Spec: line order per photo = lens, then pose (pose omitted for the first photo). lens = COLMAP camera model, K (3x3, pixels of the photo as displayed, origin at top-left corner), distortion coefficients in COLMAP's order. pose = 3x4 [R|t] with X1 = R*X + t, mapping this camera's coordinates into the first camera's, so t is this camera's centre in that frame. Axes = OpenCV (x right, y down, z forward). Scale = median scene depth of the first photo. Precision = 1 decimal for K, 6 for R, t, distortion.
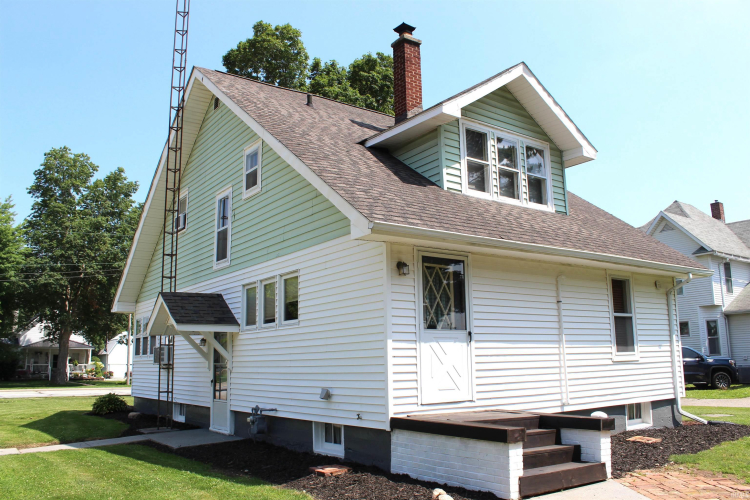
lens RADIAL K [[627.6, 0, 373.5], [0, 627.6, 249.7], [0, 0, 1]] dist [-0.154180, 0.130604]
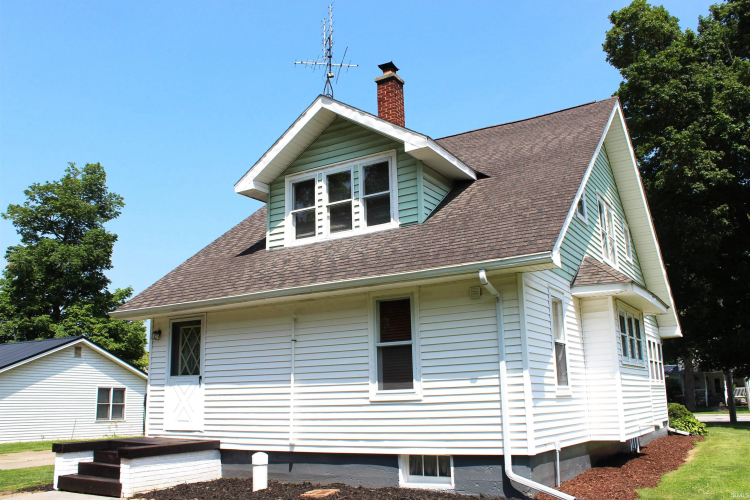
lens RADIAL K [[673.2, 0, 374.4], [0, 673.2, 249.9], [0, 0, 1]] dist [-0.126829, -0.007347]
pose [[0.385425, -0.199780, -0.900853, 1.246458], [0.179935, 0.973812, -0.138976, 0.106534], [0.905025, -0.108530, 0.411279, 0.637949]]
